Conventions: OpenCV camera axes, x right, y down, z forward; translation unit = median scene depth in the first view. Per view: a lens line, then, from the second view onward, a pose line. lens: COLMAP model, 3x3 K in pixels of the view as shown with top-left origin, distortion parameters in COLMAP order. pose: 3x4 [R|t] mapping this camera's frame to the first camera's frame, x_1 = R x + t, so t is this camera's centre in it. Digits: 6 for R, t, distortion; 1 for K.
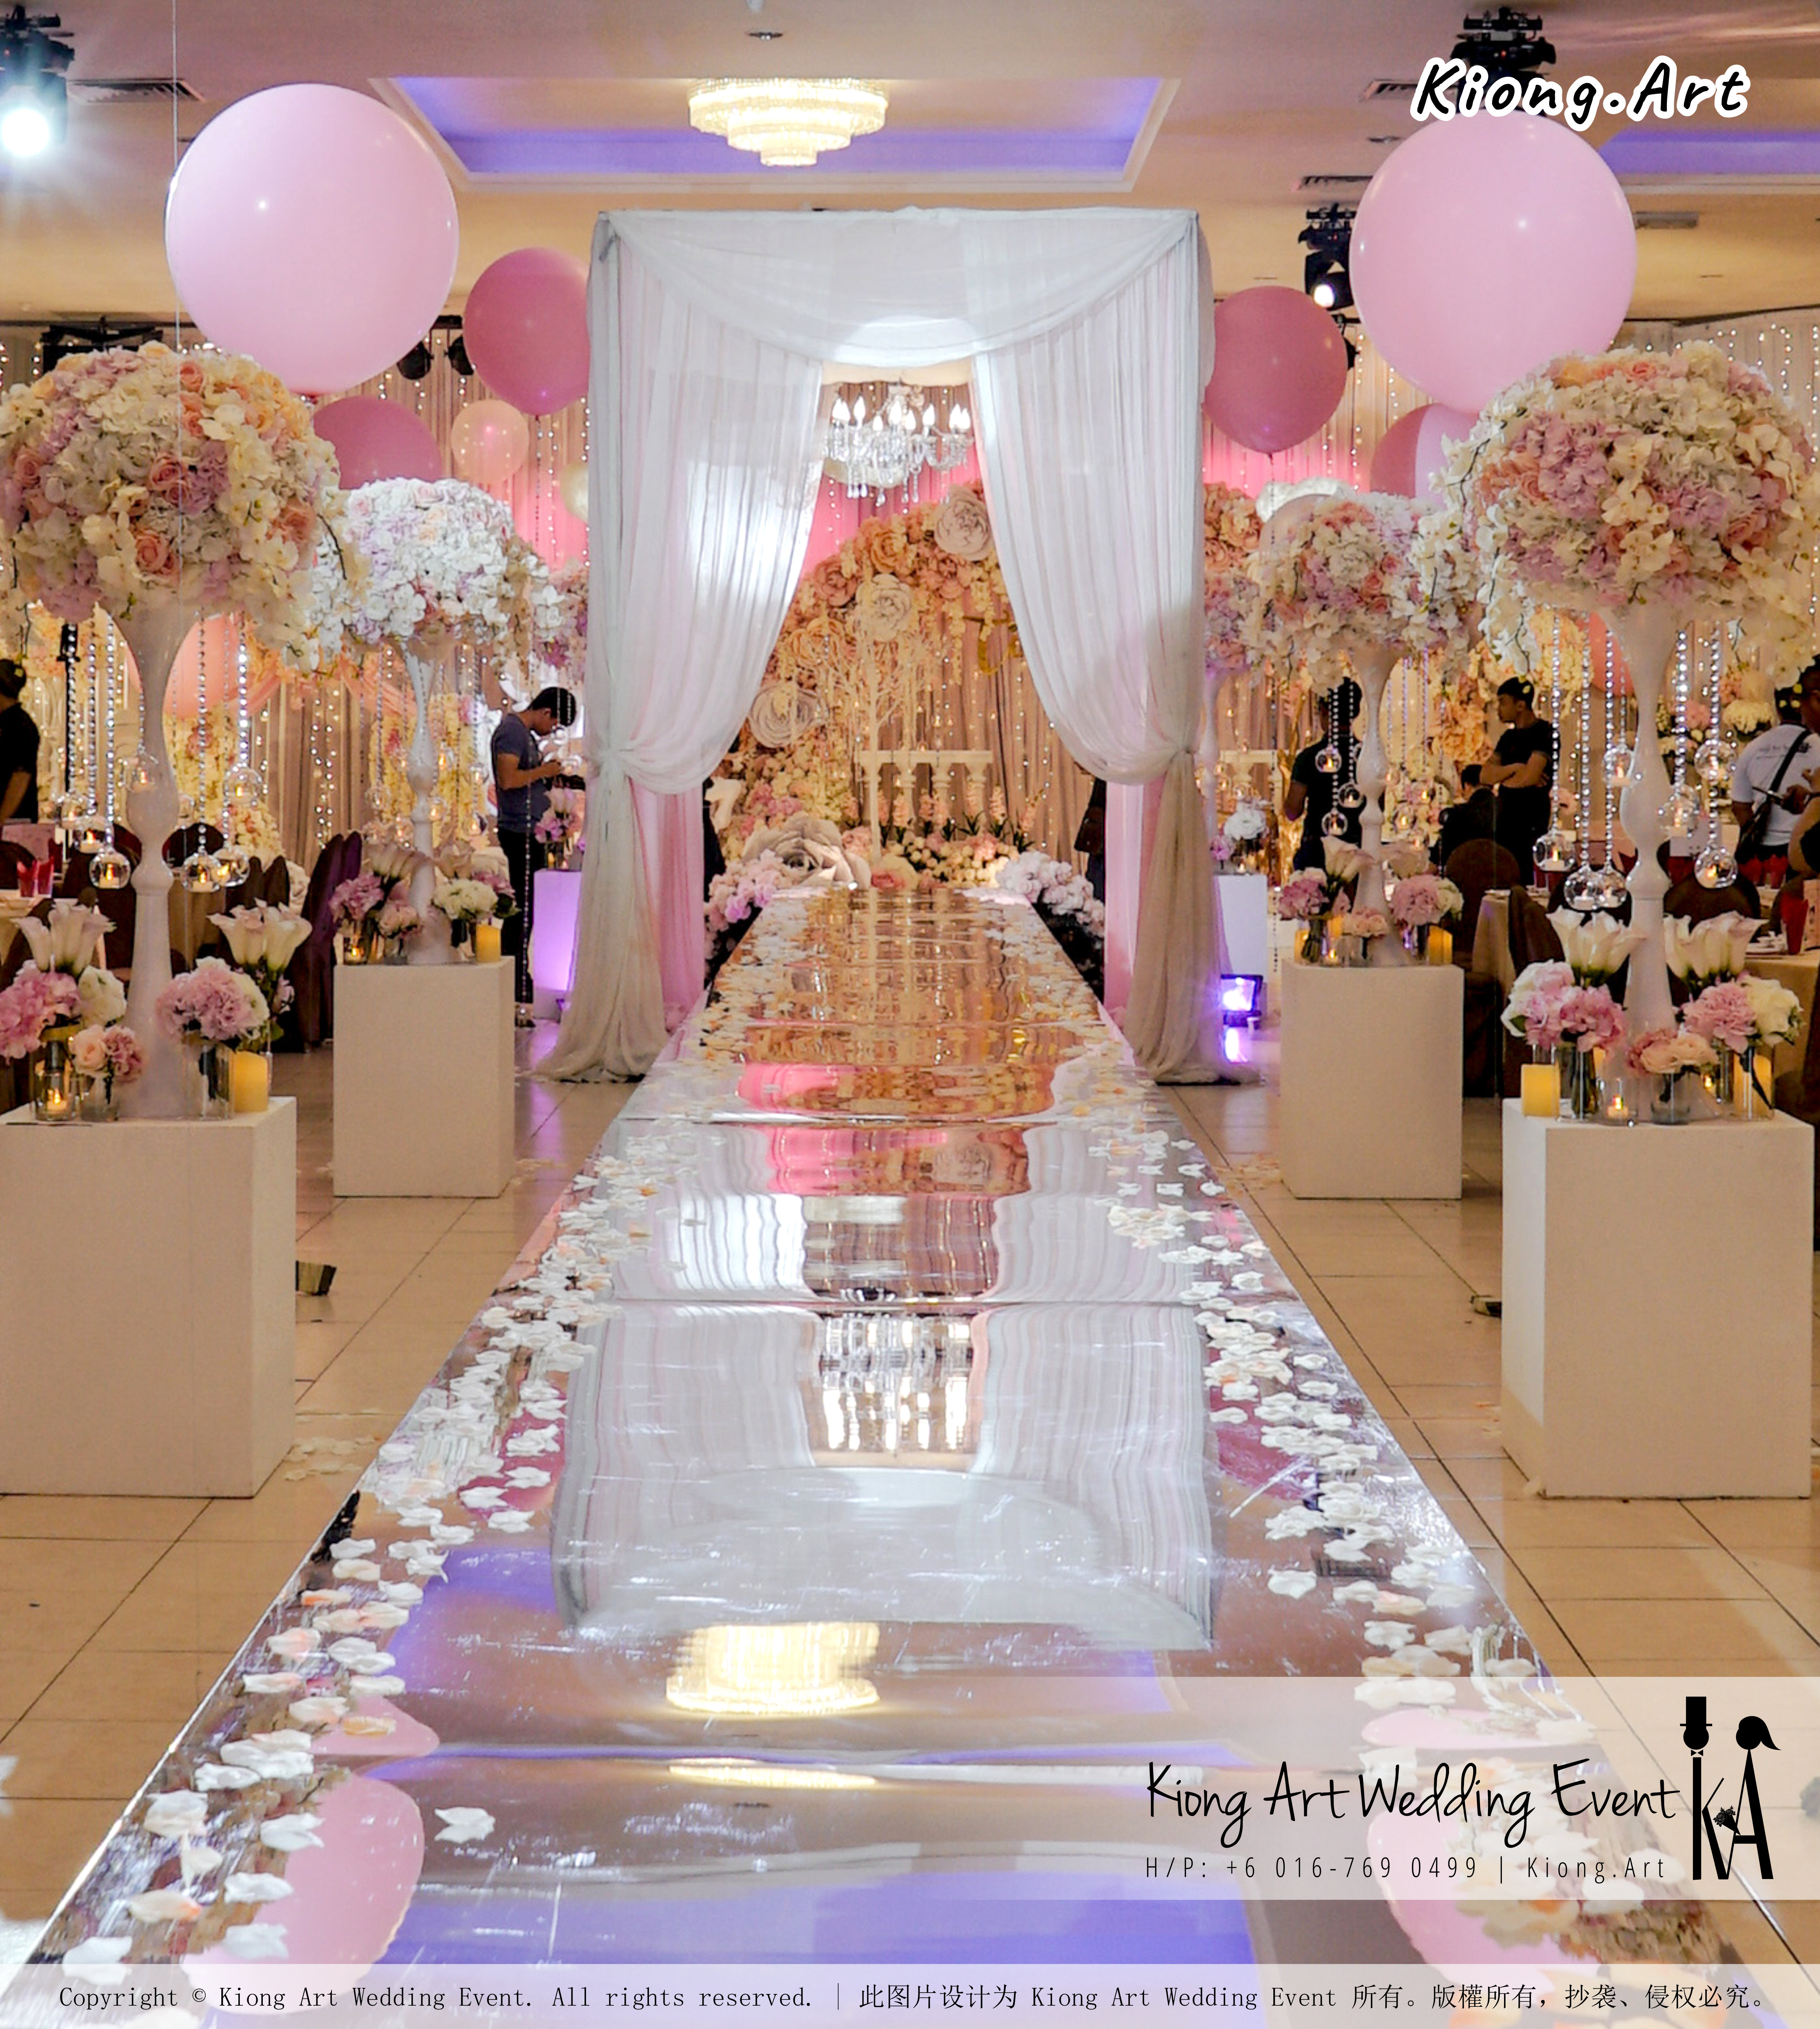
lens RADIAL K [[3898.3, 0, 910.0], [0, 3898.3, 1014.5], [0, 0, 1]] dist [0.001027, -0.003721]
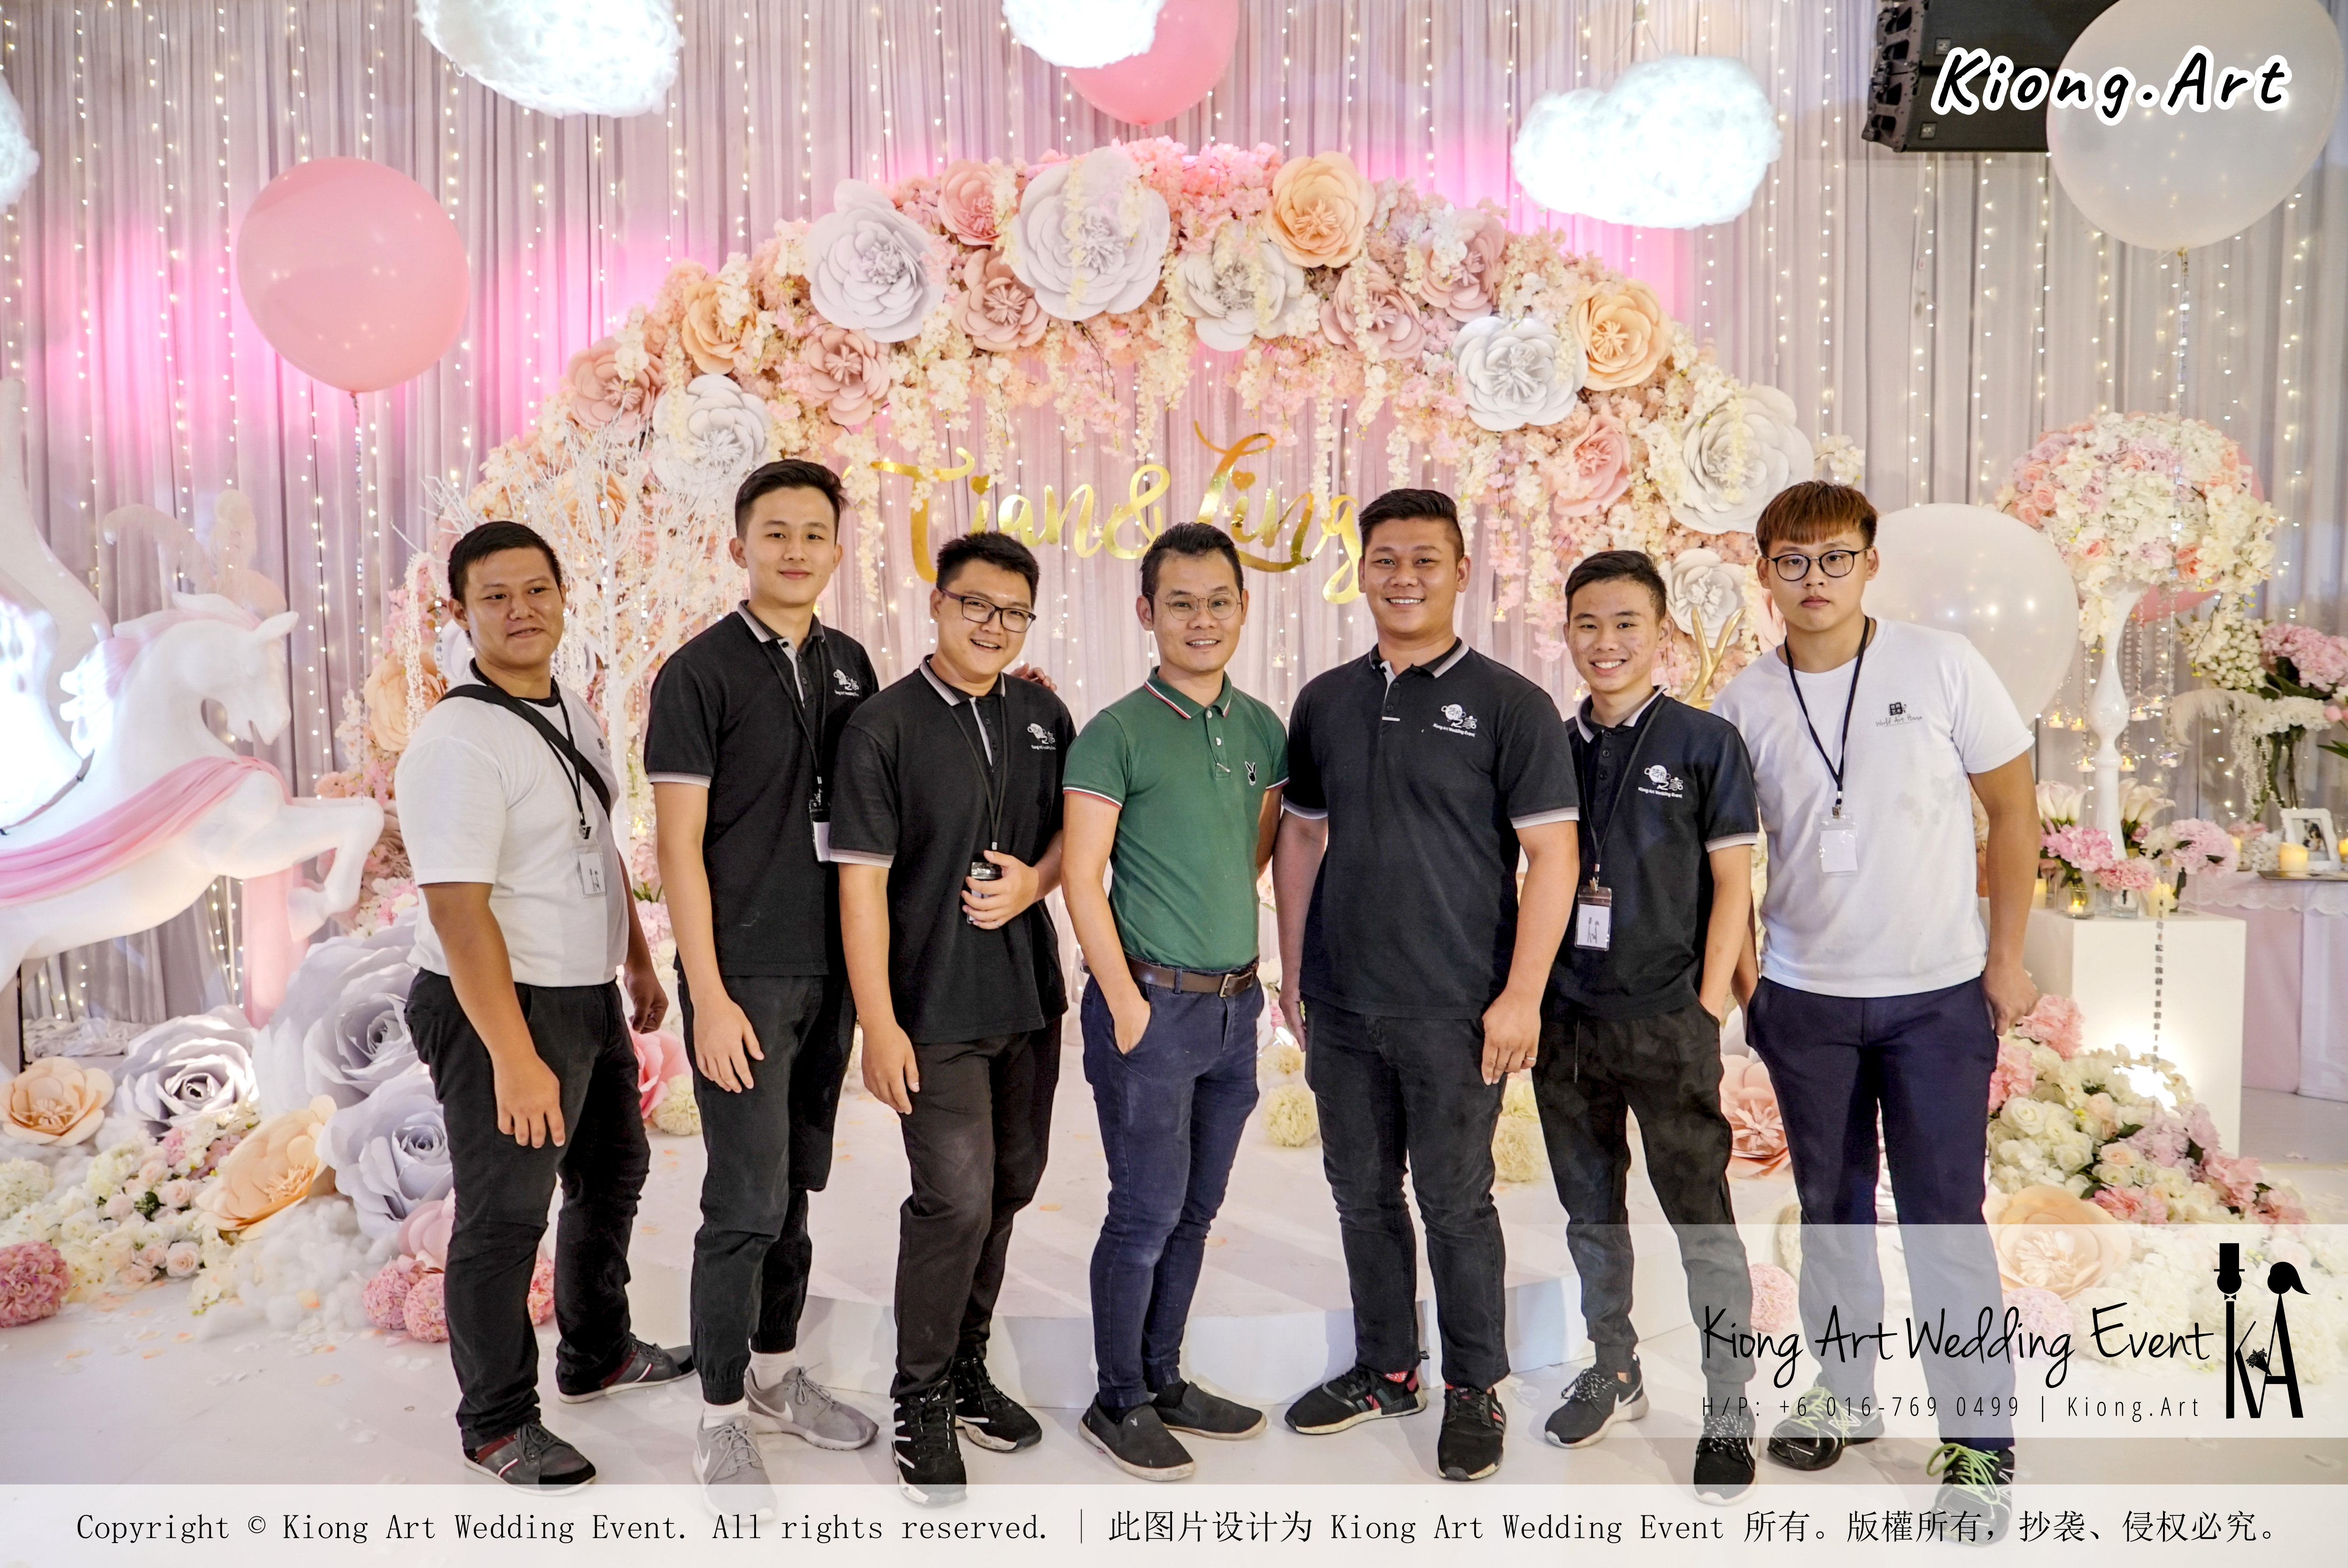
lens RADIAL K [[1649.3, 0, 1149.7], [0, 1649.3, 768.2], [0, 0, 1]] dist [-0.034067, 0.023054]
pose [[0.999956, -0.008532, -0.003868, 0.048548], [0.008438, 0.999683, -0.023707, -0.058633], [0.004069, 0.023673, 0.999711, 0.796927]]
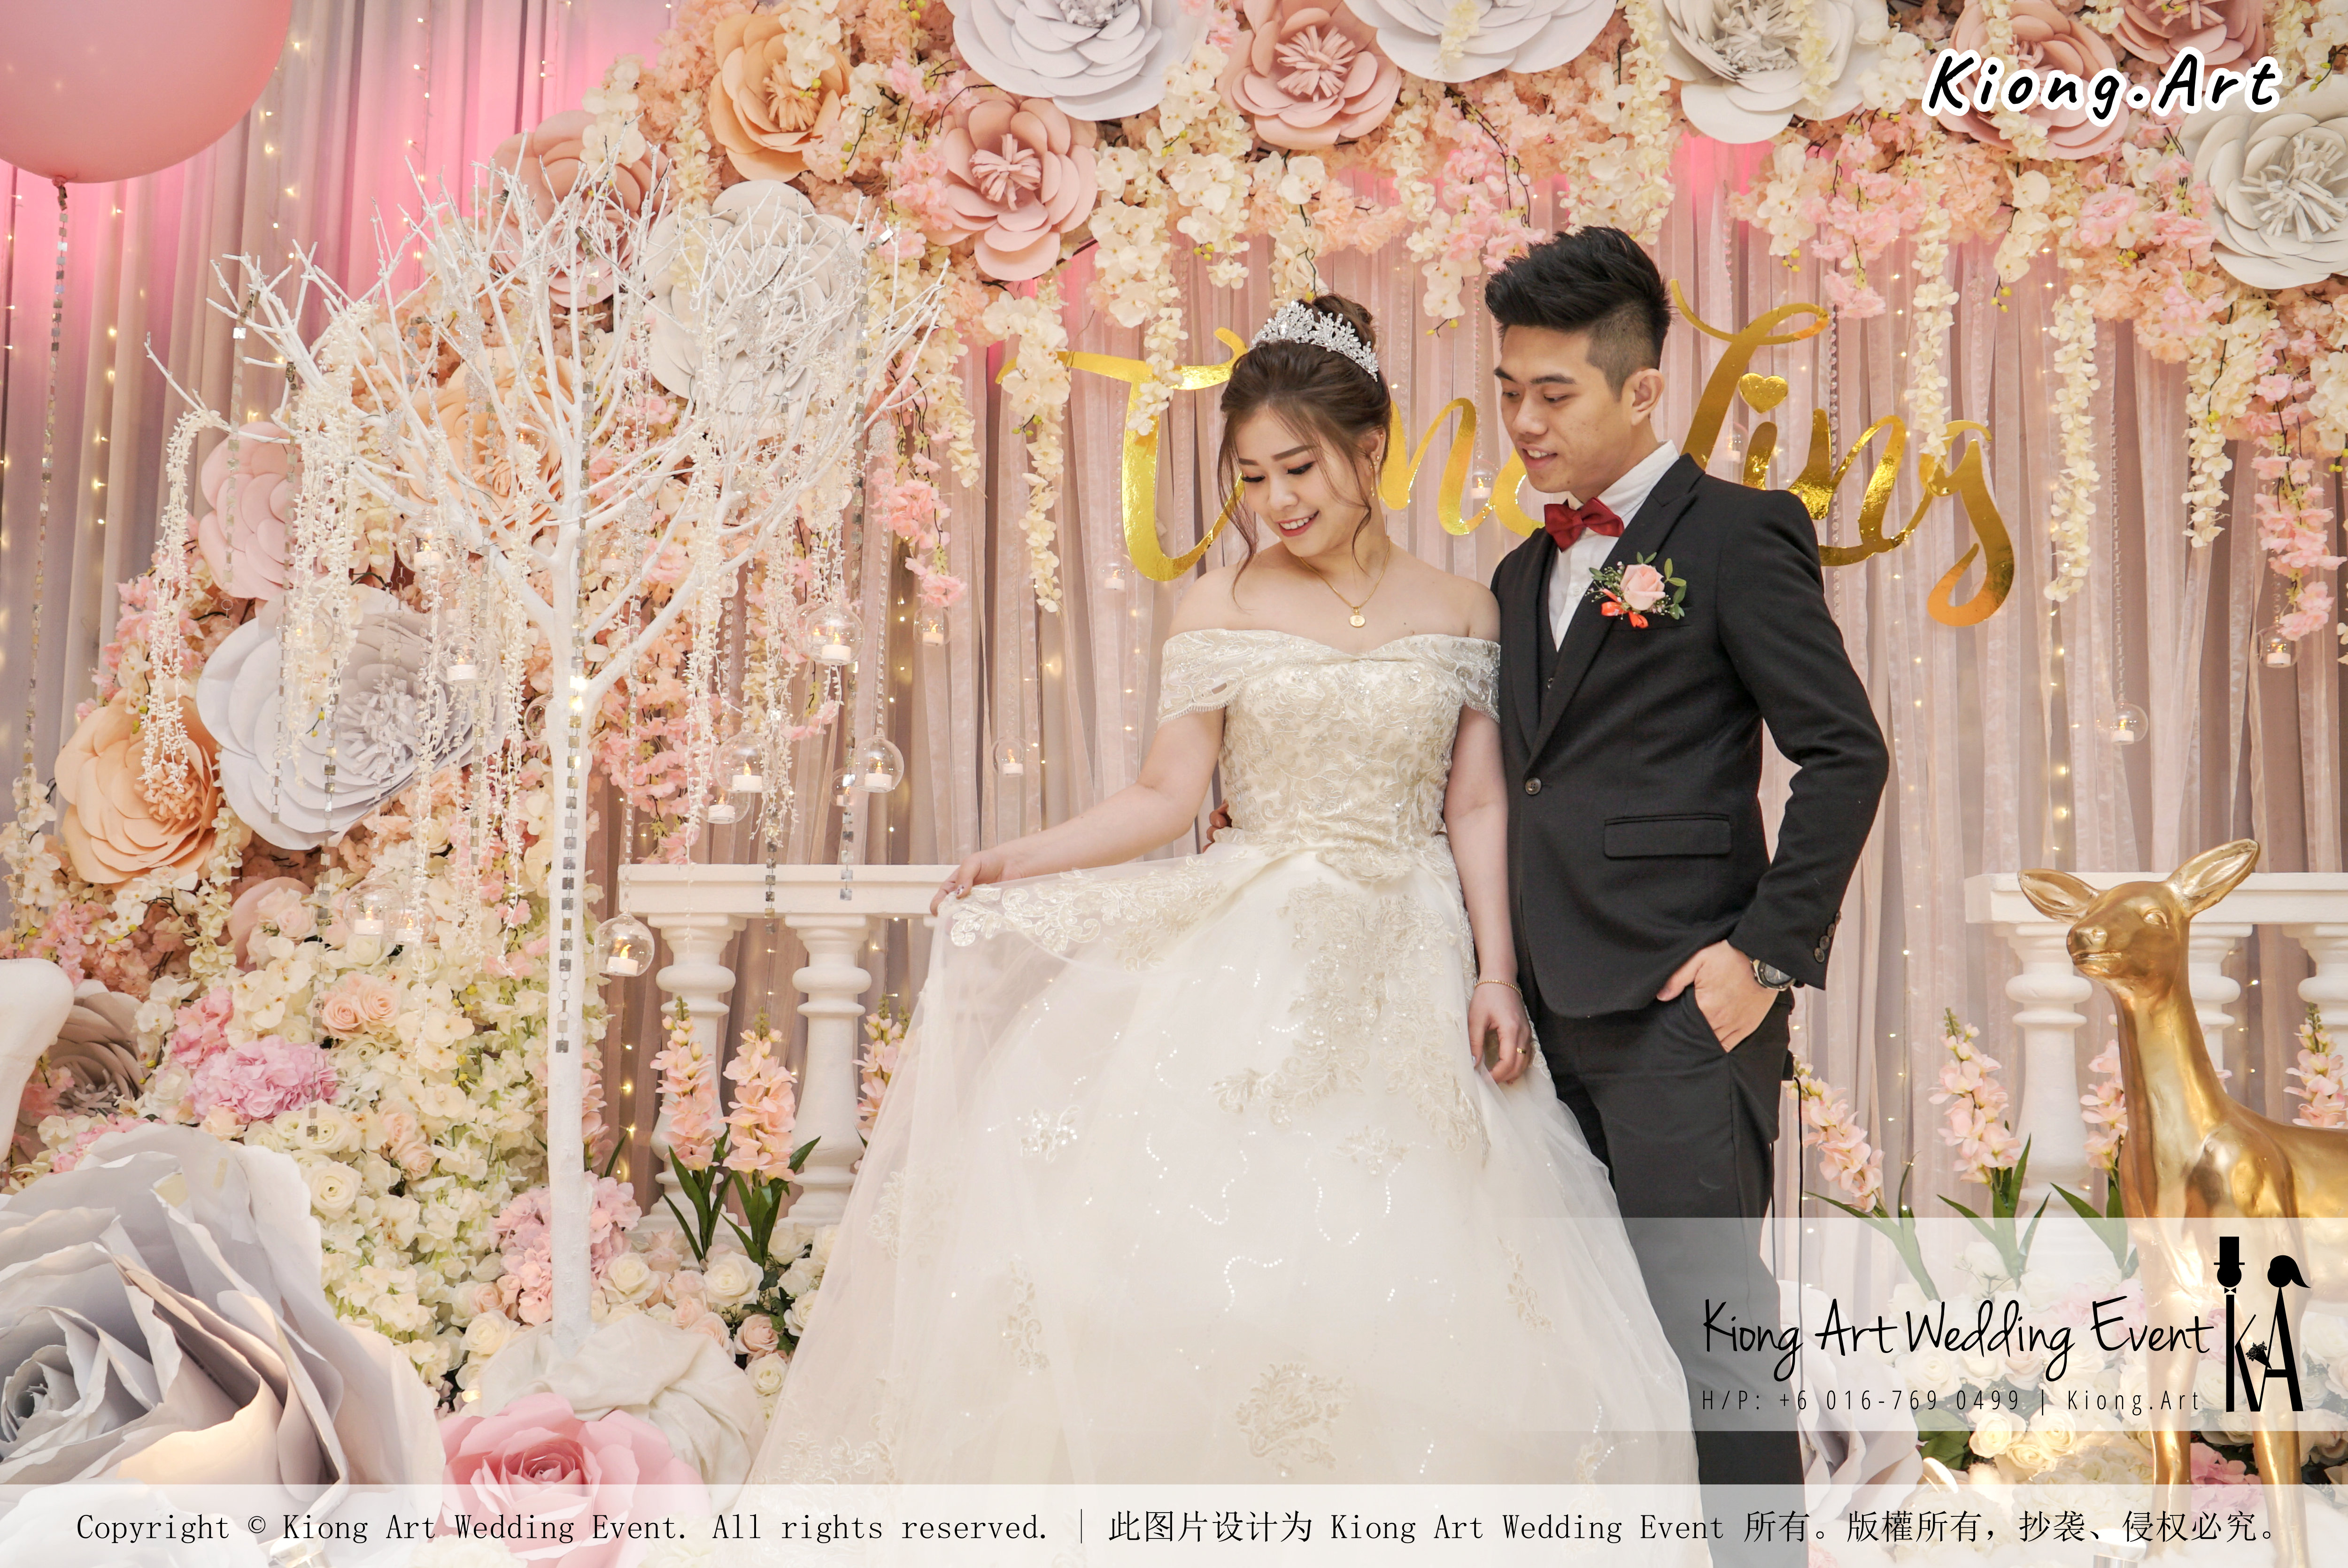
lens RADIAL K [[2528.6, 0, 1174.0], [0, 2528.6, 784.0], [0, 0, 1]] dist [-0.026871, 0.118769]
pose [[0.999422, 0.005965, -0.033469, 0.026729], [-0.011838, 0.983937, -0.178125, -0.044409], [0.031869, 0.178418, 0.983438, 0.844199]]
